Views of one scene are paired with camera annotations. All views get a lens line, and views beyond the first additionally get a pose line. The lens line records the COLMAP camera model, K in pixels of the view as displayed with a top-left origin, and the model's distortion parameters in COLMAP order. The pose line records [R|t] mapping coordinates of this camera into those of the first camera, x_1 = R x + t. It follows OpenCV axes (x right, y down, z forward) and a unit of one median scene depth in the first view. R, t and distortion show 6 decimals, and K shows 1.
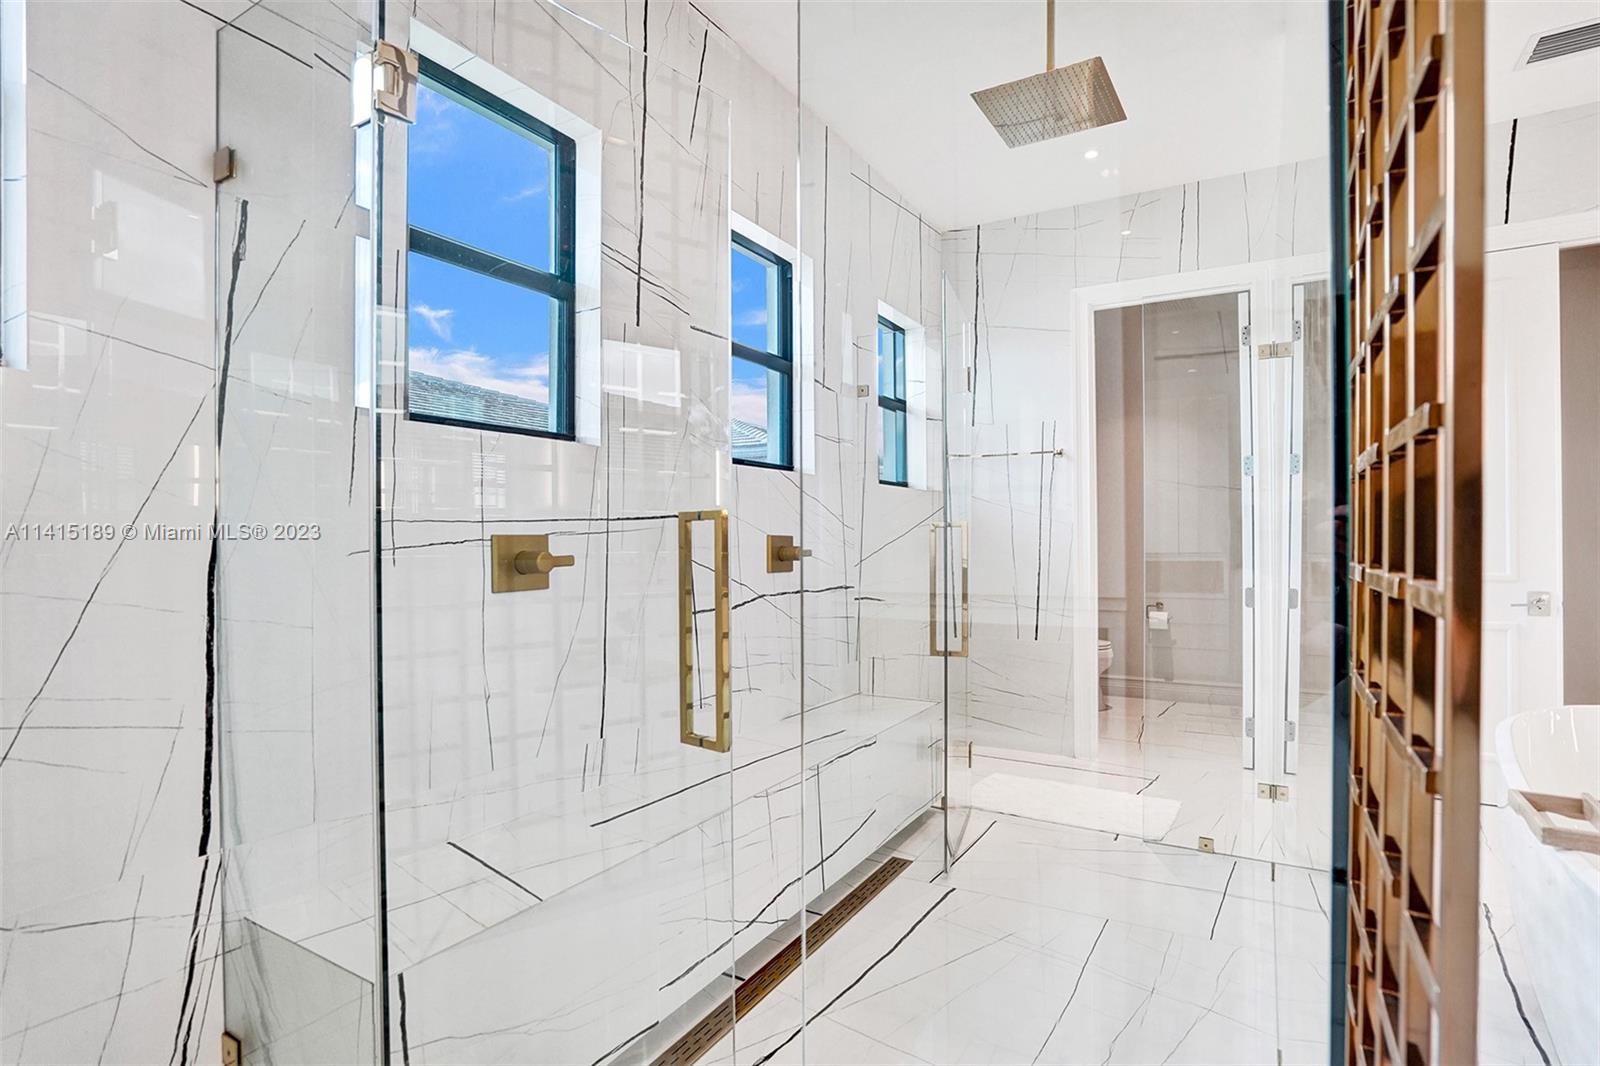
lens RADIAL K [[797.2, 0, 800.0], [0, 797.2, 533.0], [0, 0, 1]] dist [-0.000438, 0.000076]
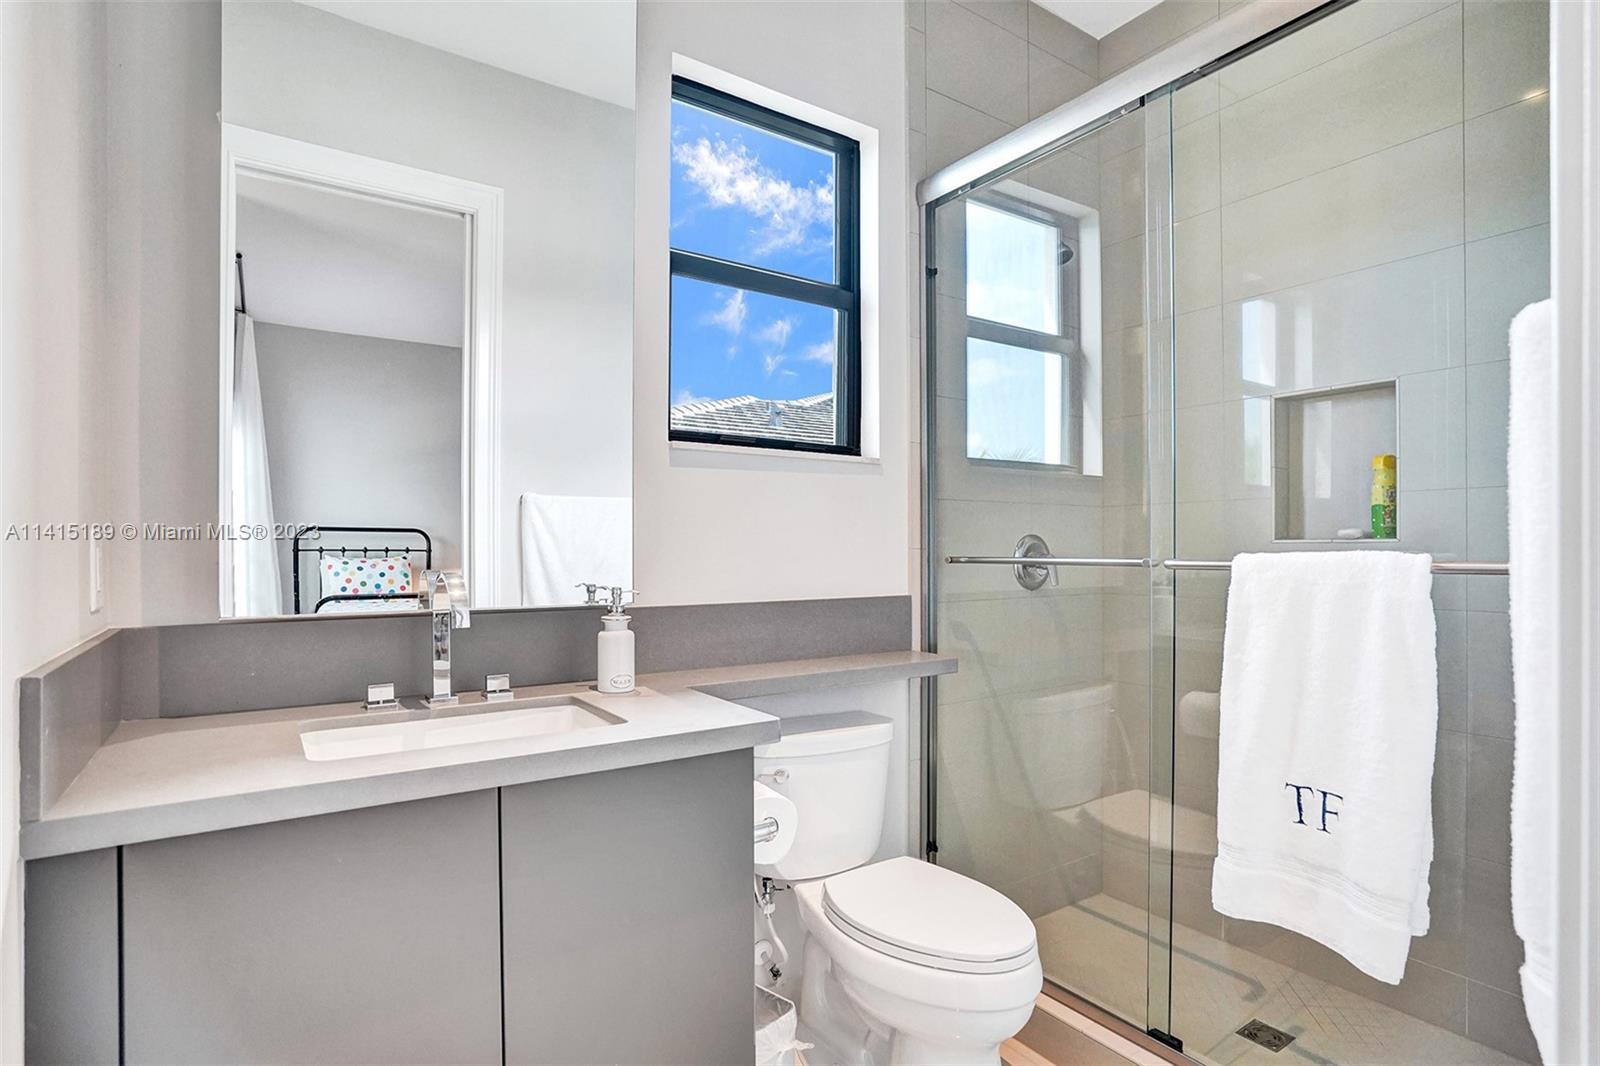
lens RADIAL K [[796.0, 0, 800.0], [0, 796.0, 533.0], [0, 0, 1]] dist [0.068030, 0.000035]
pose [[0.908514, -0.015235, -0.417577, 0.059242], [0.006990, 0.999749, -0.021267, 0.000808], [0.417797, 0.016403, 0.908392, 0.096519]]
